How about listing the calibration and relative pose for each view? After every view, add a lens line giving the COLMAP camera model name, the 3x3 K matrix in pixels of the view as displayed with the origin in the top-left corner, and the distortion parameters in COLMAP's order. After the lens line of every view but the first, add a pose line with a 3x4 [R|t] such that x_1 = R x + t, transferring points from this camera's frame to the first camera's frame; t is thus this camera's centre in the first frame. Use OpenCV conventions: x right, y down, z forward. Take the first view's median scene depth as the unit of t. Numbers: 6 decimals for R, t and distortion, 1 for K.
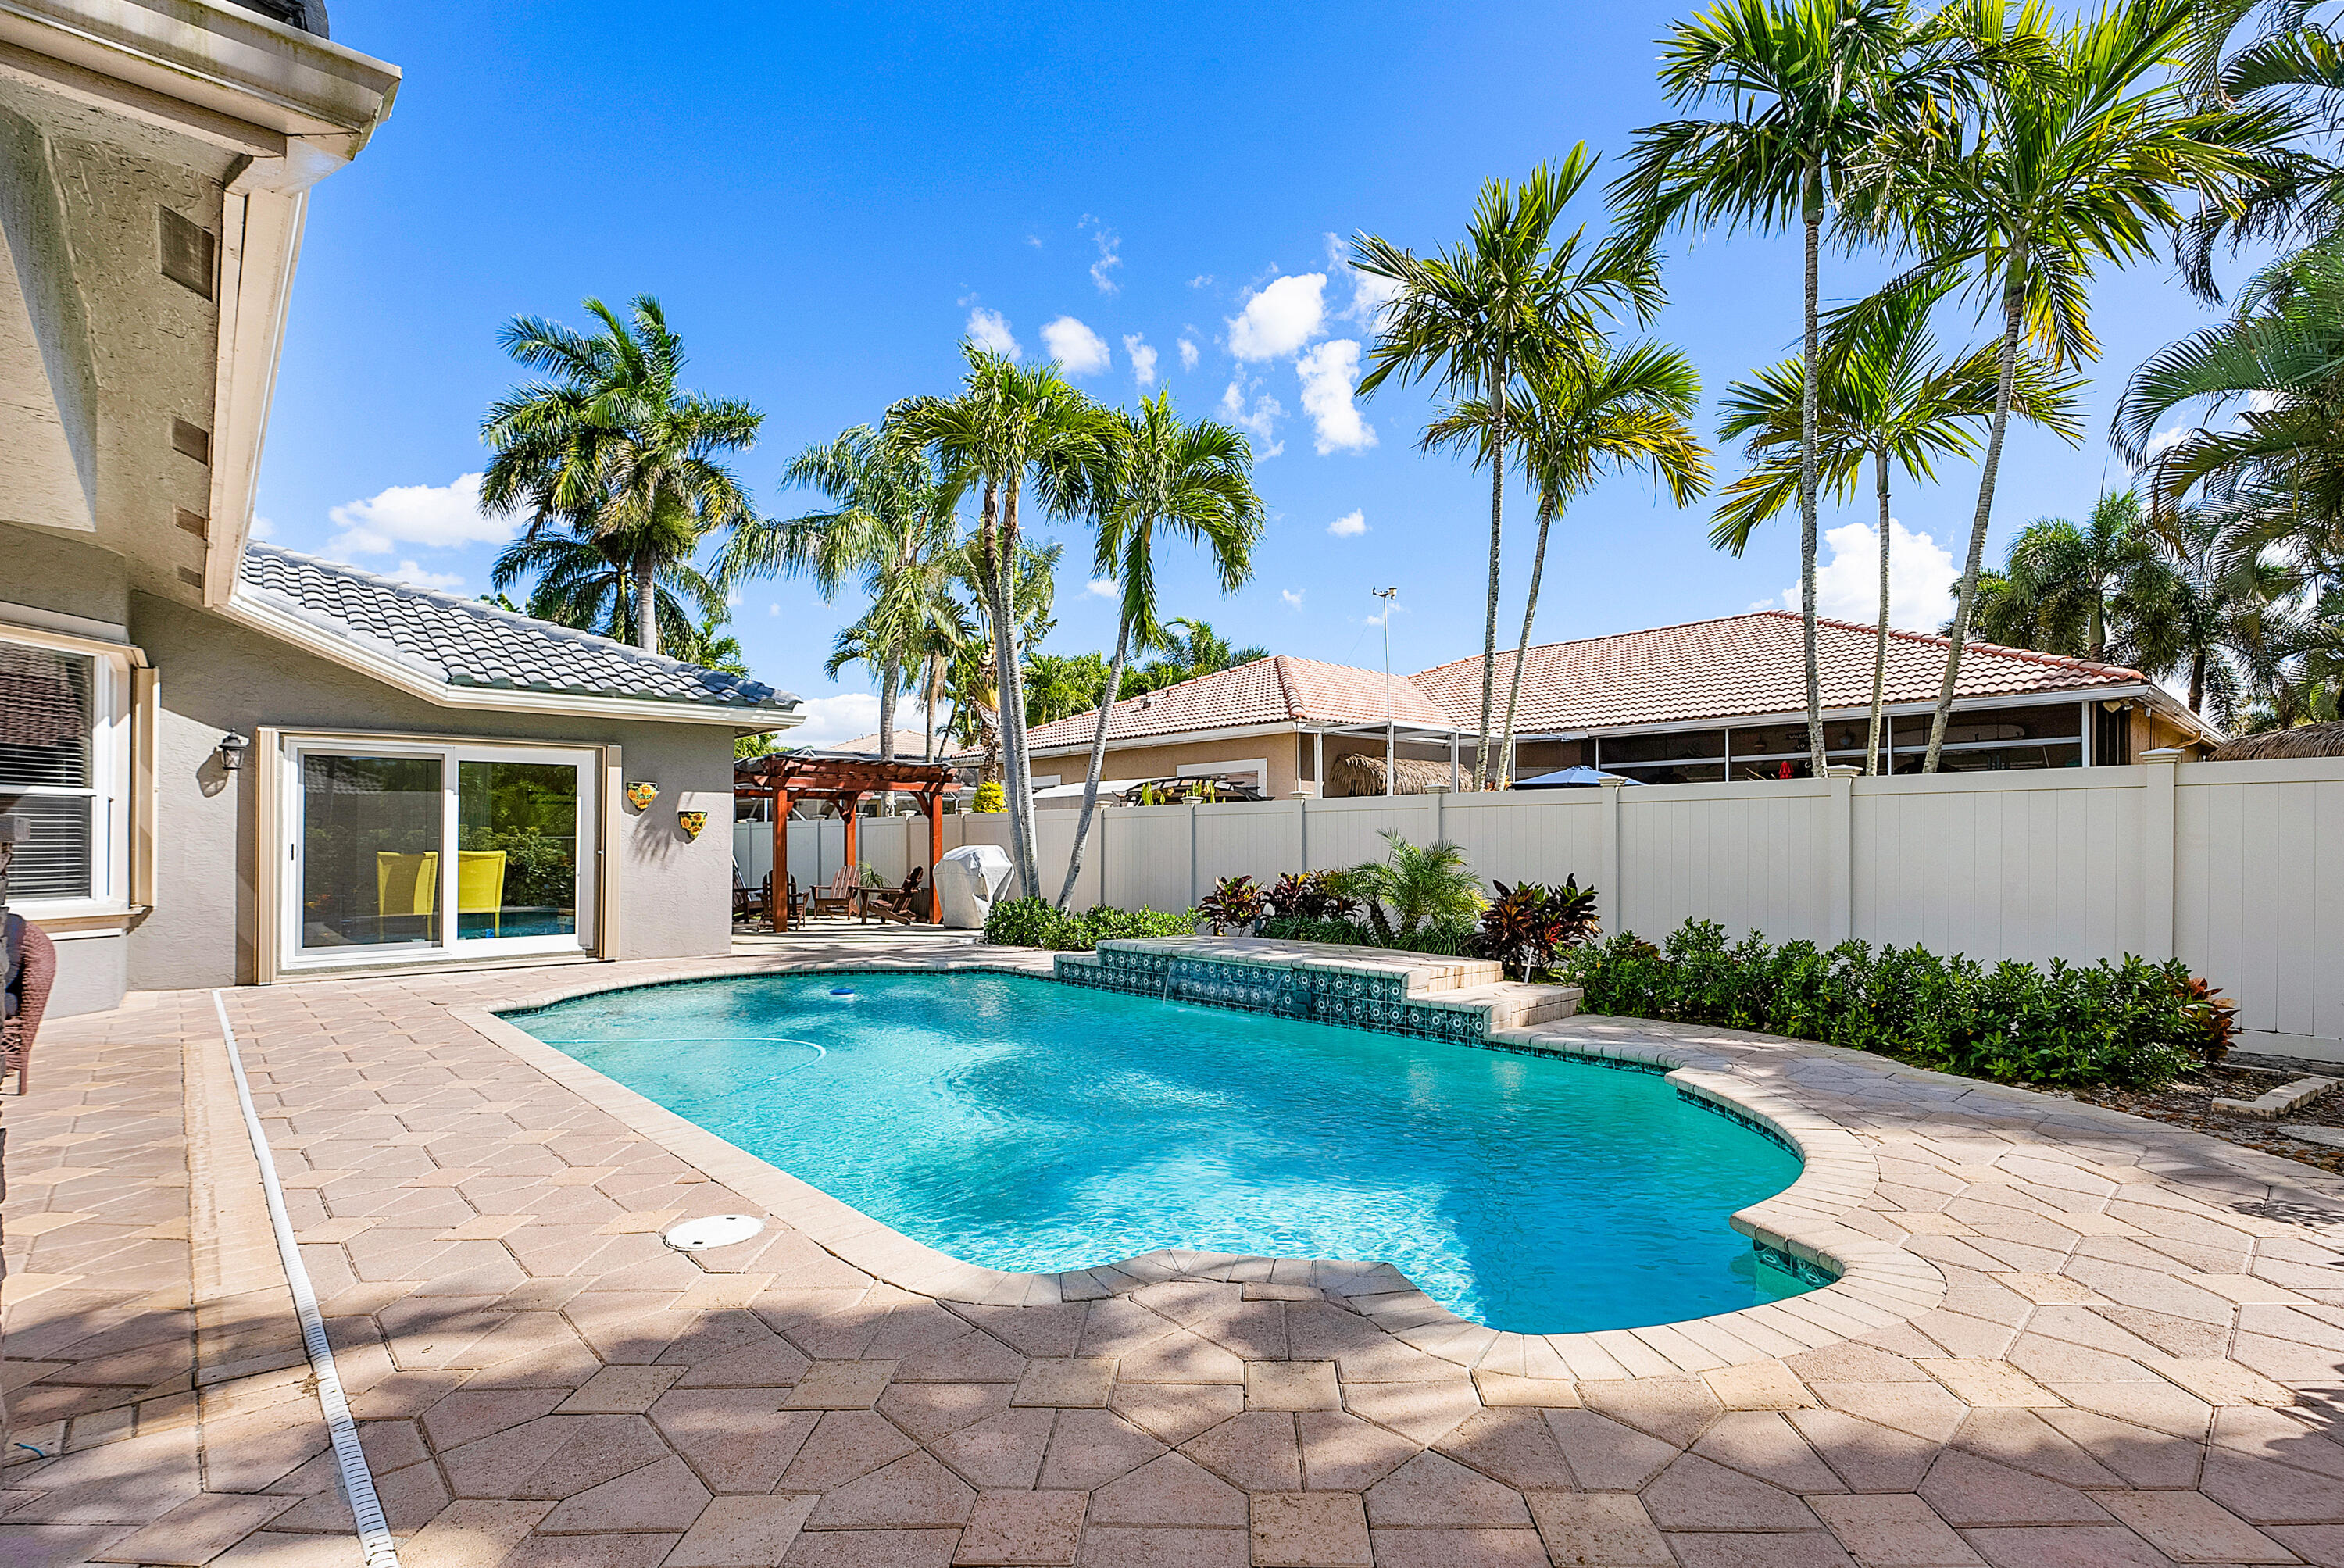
lens RADIAL K [[1090.0, 0, 1140.5], [0, 1090.0, 842.2], [0, 0, 1]] dist [-0.002608, 0.000161]
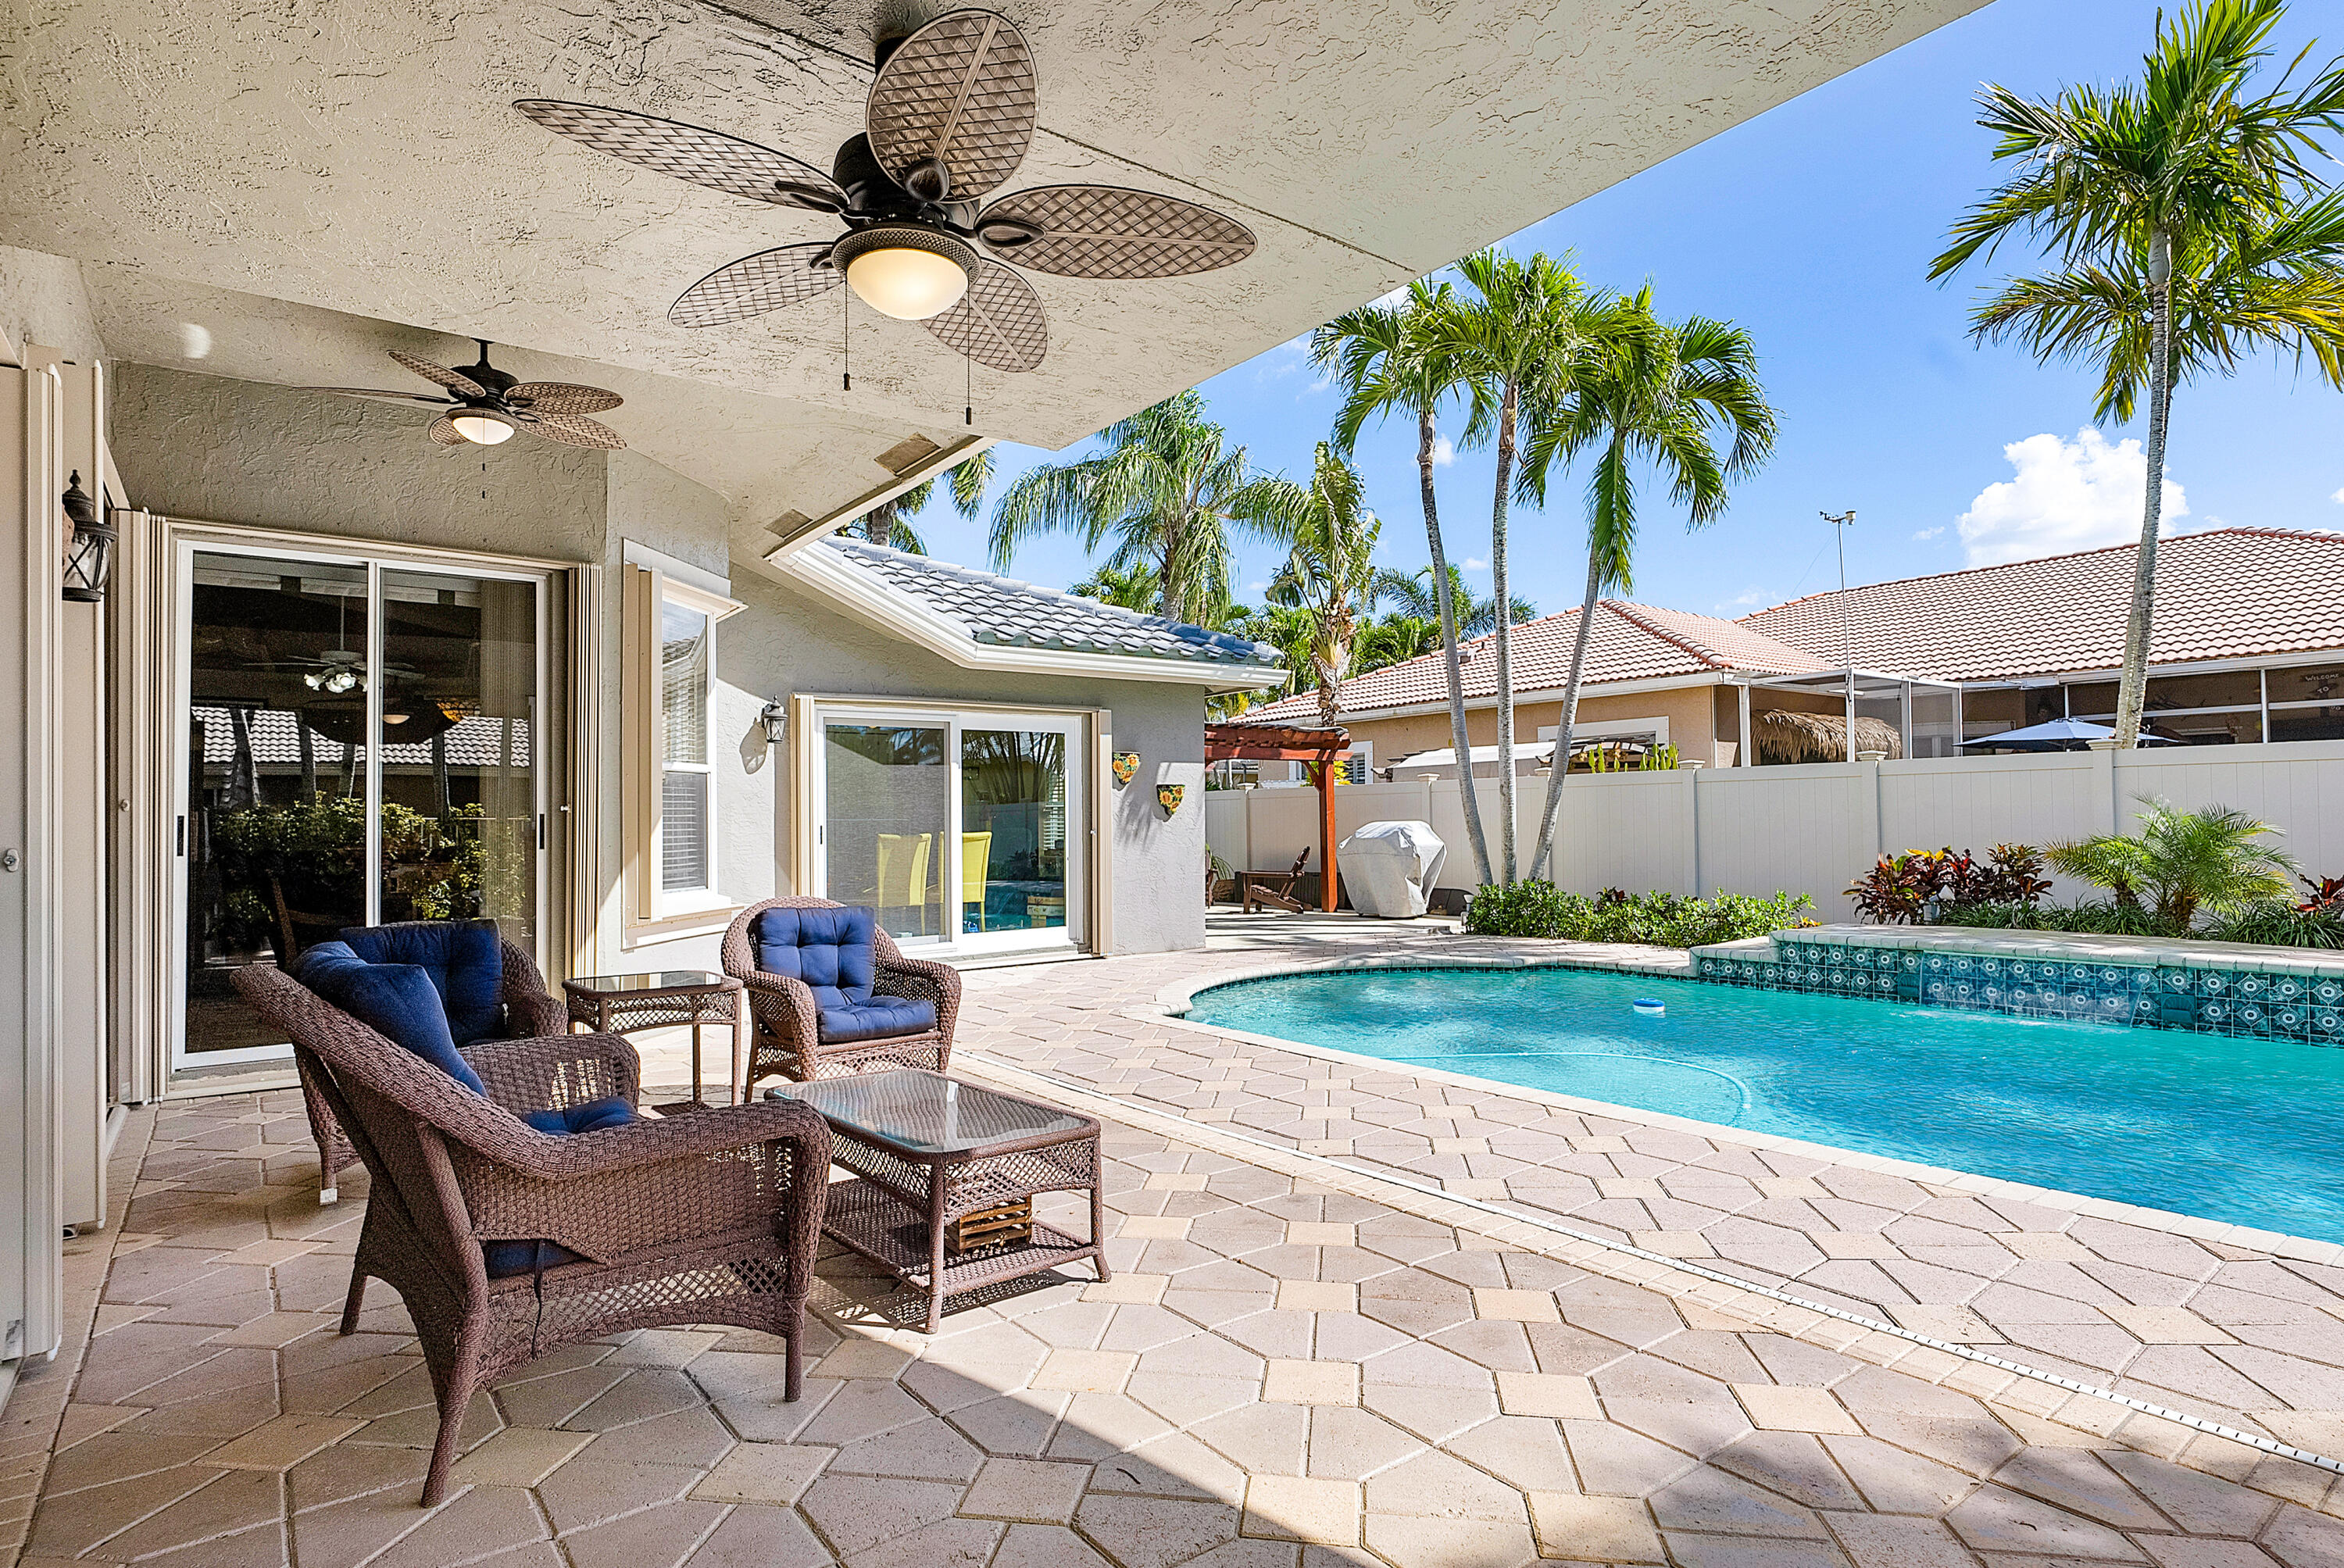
lens RADIAL K [[1216.1, 0, 1163.4], [0, 1216.1, 797.0], [0, 0, 1]] dist [0.004670, 0.001387]
pose [[0.996655, -0.013013, -0.080677, -0.359234], [0.011448, 0.999738, -0.019825, 0.001164], [0.080914, 0.018835, 0.996543, 0.031998]]
